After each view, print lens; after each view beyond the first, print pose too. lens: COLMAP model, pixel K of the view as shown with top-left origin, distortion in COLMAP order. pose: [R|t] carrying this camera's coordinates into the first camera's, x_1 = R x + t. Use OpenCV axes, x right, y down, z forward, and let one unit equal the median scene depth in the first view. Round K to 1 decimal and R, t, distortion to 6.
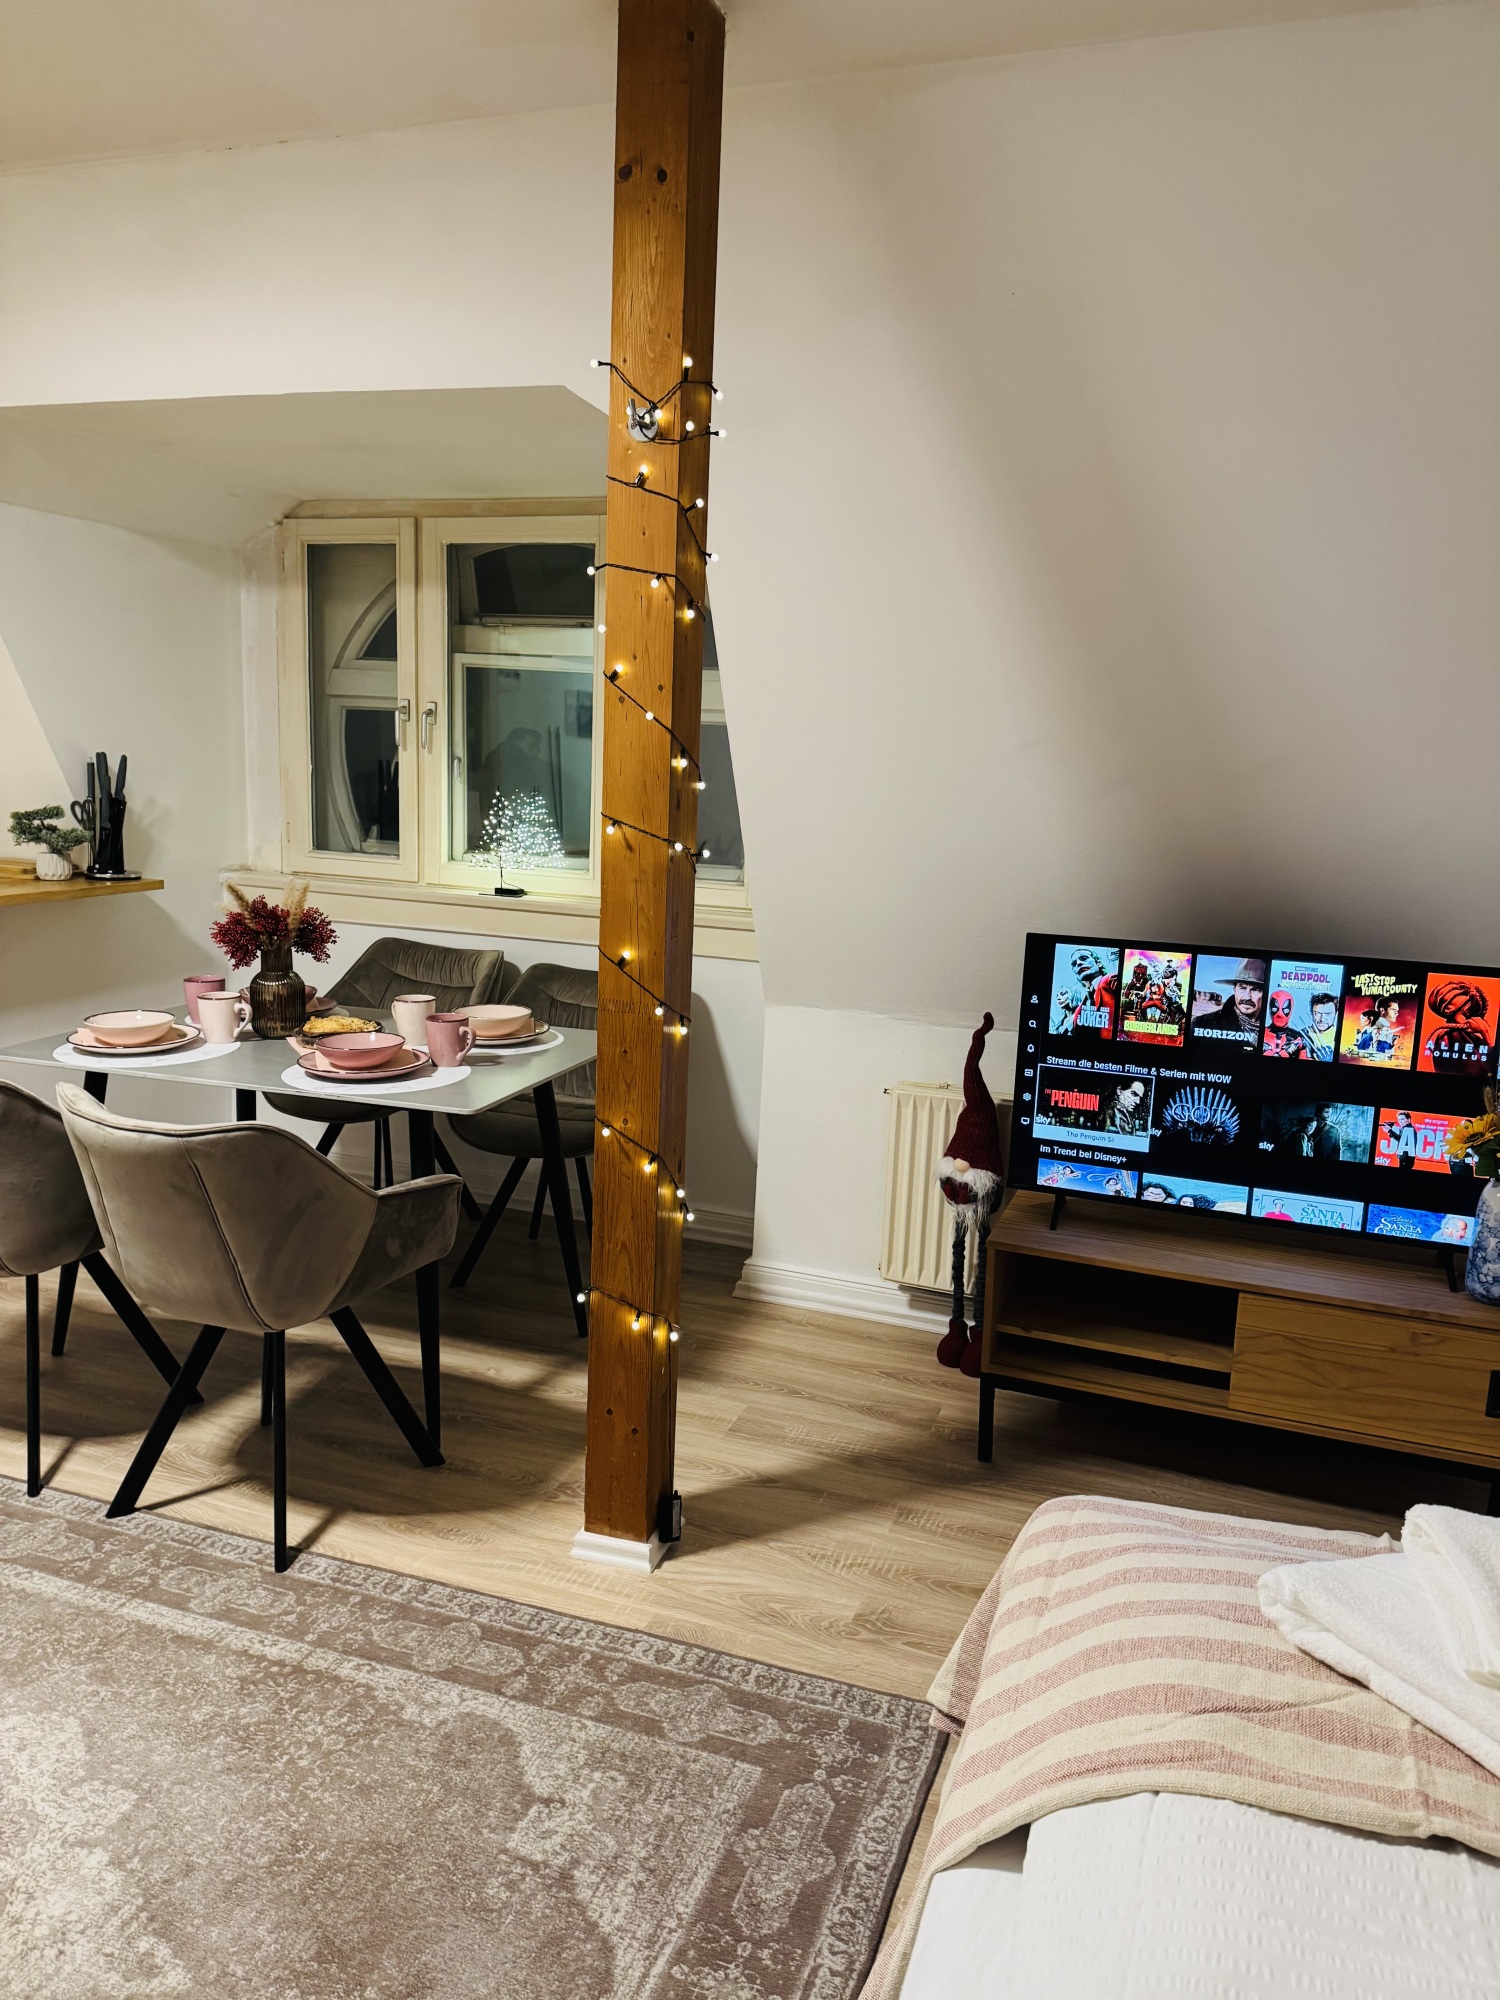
lens RADIAL K [[1401.7, 0, 752.8], [0, 1401.7, 1002.6], [0, 0, 1]] dist [0.072026, -0.084571]
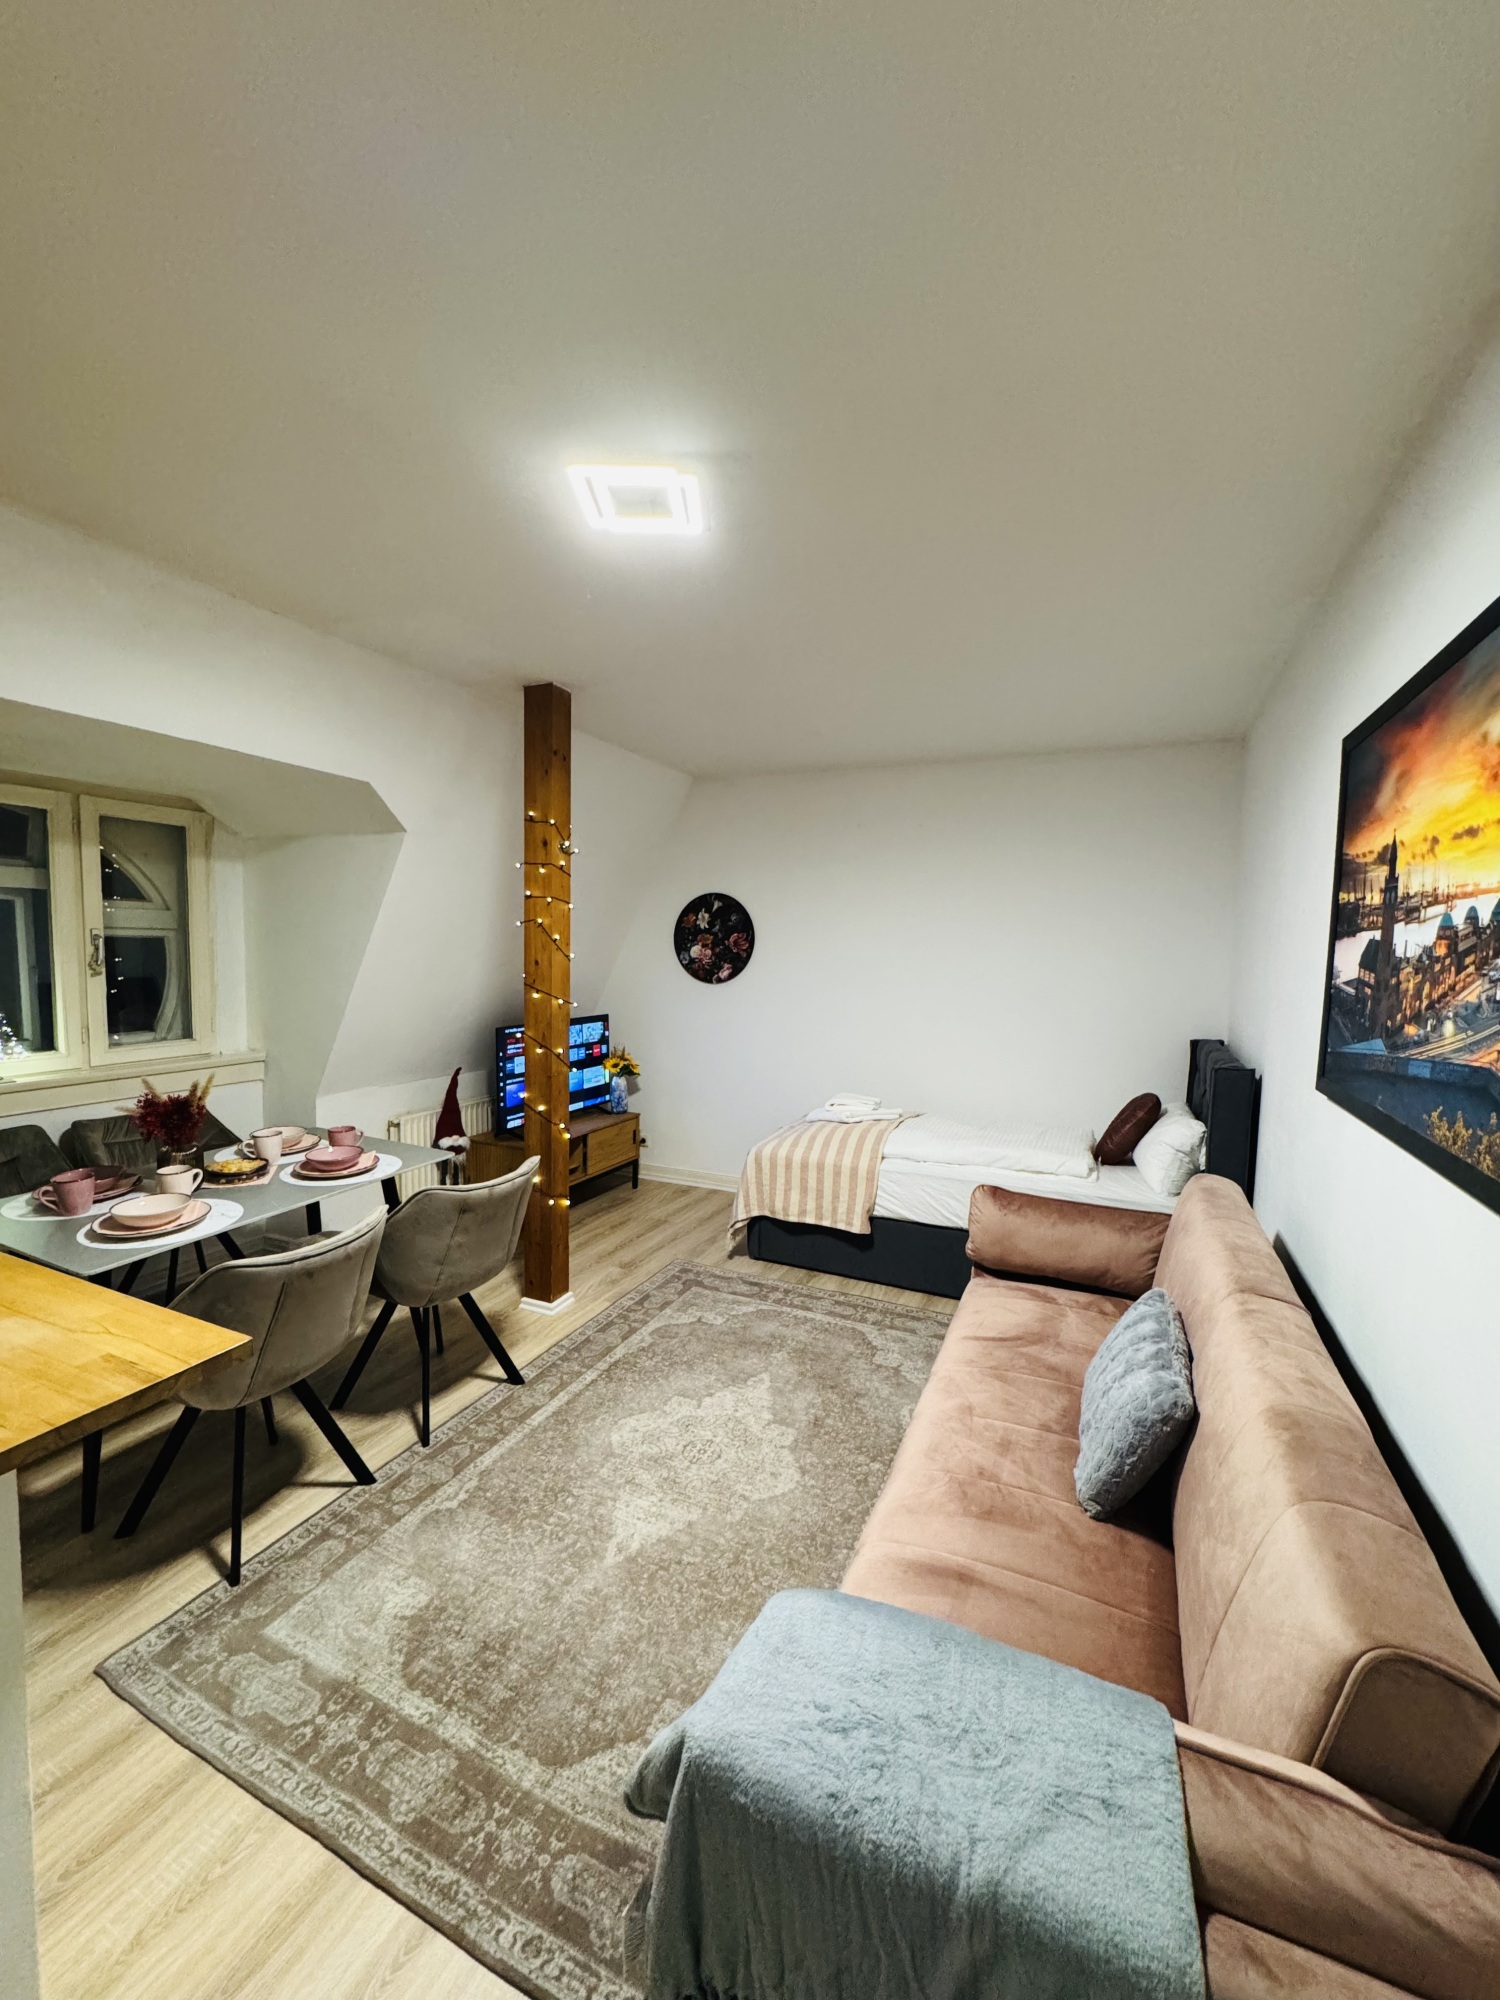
lens RADIAL K [[768.8, 0, 750.0], [0, 768.8, 1000.0], [0, 0, 1]] dist [0.000791, 0.000134]
pose [[0.119527, -0.111482, 0.986552, -1.140851], [0.156476, 0.983372, 0.092164, -0.163013], [-0.980423, 0.143355, 0.134983, 0.395434]]
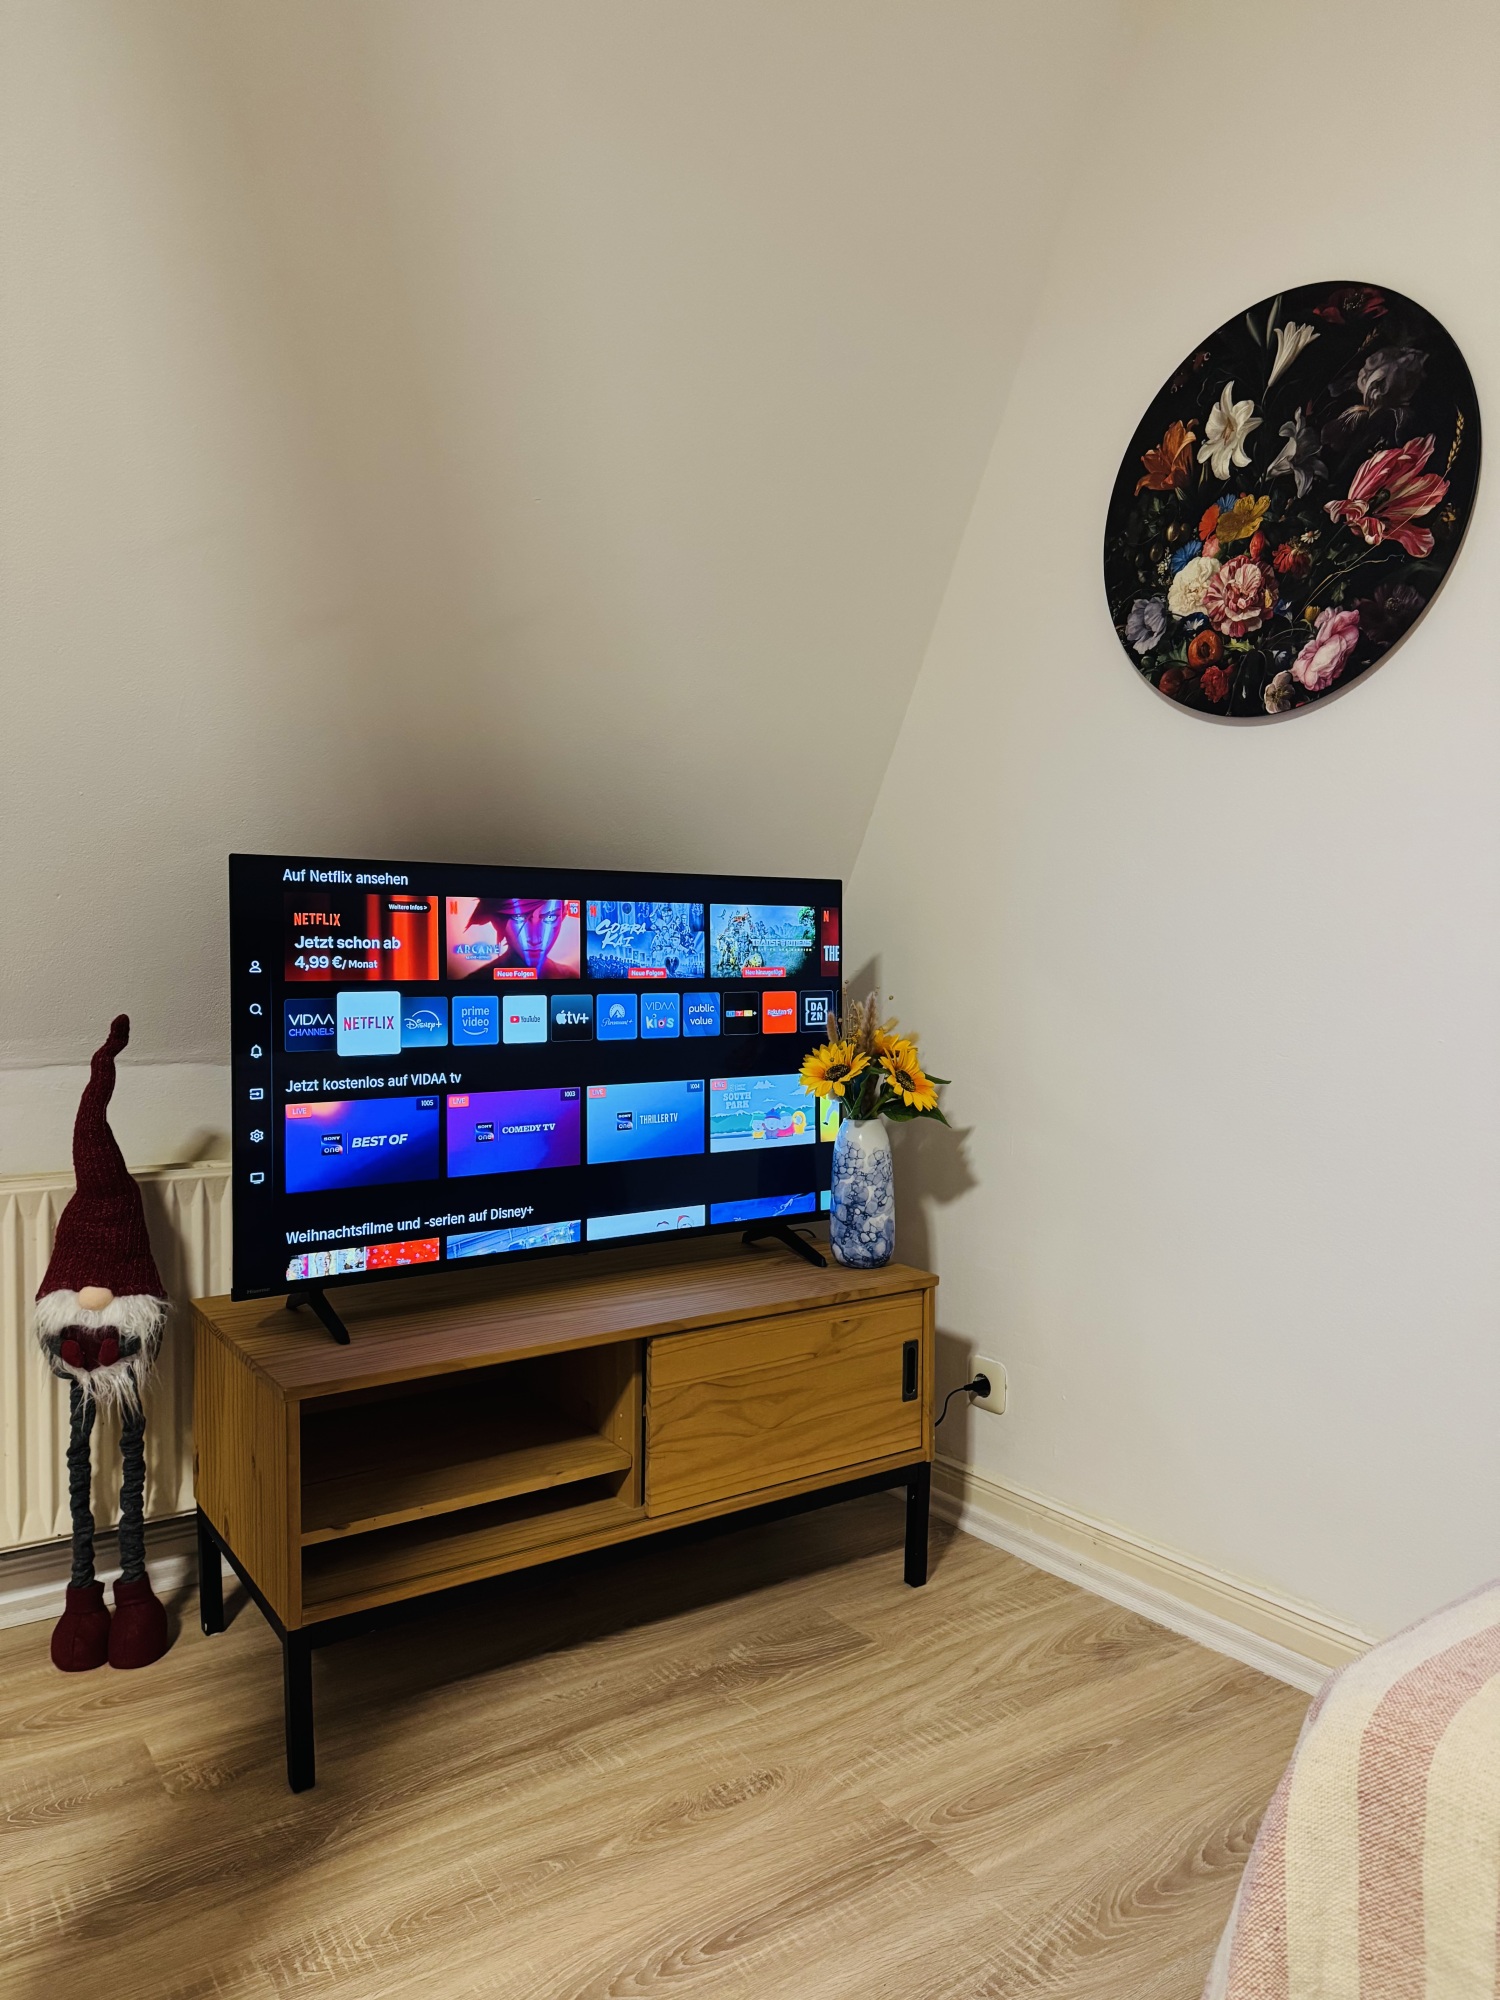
lens RADIAL K [[1394.7, 0, 748.4], [0, 1394.7, 1006.2], [0, 0, 1]] dist [0.146986, -0.241421]
pose [[0.590945, -0.078112, 0.802921, -0.166304], [0.152635, 0.988150, -0.016207, 0.058107], [-0.792140, 0.132131, 0.595865, 0.508961]]
